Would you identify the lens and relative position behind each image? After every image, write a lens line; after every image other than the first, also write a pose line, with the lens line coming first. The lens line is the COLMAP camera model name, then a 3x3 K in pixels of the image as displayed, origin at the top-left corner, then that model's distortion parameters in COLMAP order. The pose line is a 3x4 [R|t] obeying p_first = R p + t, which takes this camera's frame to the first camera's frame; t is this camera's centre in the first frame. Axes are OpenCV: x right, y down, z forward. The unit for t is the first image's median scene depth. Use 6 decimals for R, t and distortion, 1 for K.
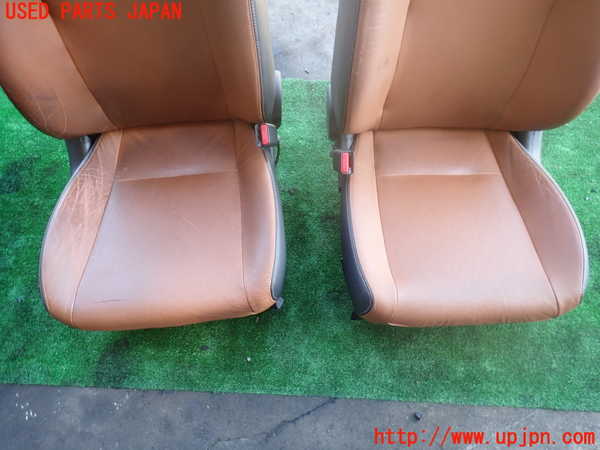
lens RADIAL K [[445.4, 0, 300.0], [0, 445.4, 225.0], [0, 0, 1]] dist [0.002418, -0.001731]
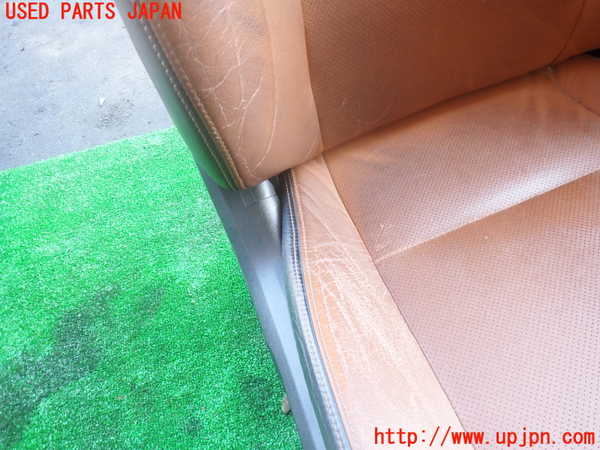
lens RADIAL K [[445.4, 0, 300.0], [0, 445.4, 225.0], [0, 0, 1]] dist [0.002418, -0.001731]
pose [[0.953111, -0.290019, 0.086420, -0.480279], [0.301783, 0.932128, -0.200161, -0.065254], [-0.022504, 0.216856, 0.975944, 0.574439]]
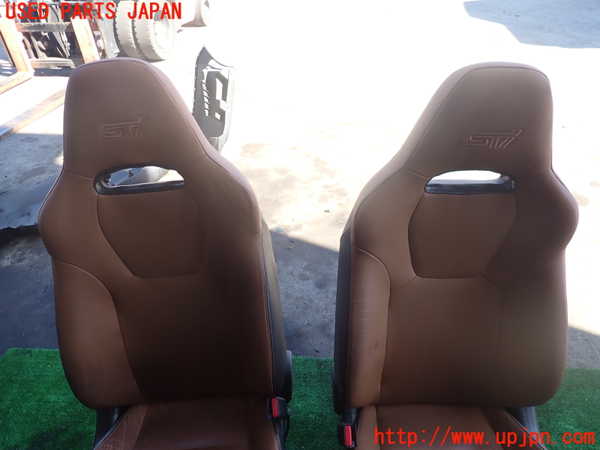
lens RADIAL K [[440.9, 0, 300.0], [0, 440.9, 225.0], [0, 0, 1]] dist [0.000298, -0.003164]
pose [[0.998935, -0.008123, -0.045420, 0.032506], [-0.018937, 0.825472, -0.564125, 0.036384], [0.042075, 0.564384, 0.824439, -0.146245]]
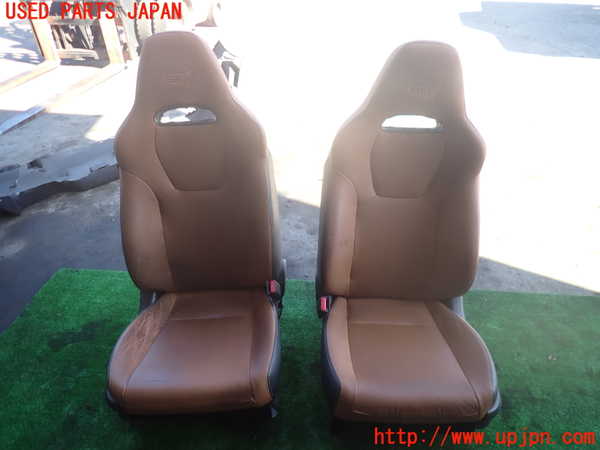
lens RADIAL K [[445.4, 0, 300.0], [0, 445.4, 225.0], [0, 0, 1]] dist [0.002418, -0.001731]
pose [[0.998725, 0.023559, -0.044653, 0.070588], [-0.045086, 0.814209, -0.578819, 0.451806], [0.022721, 0.580094, 0.814233, -0.342071]]
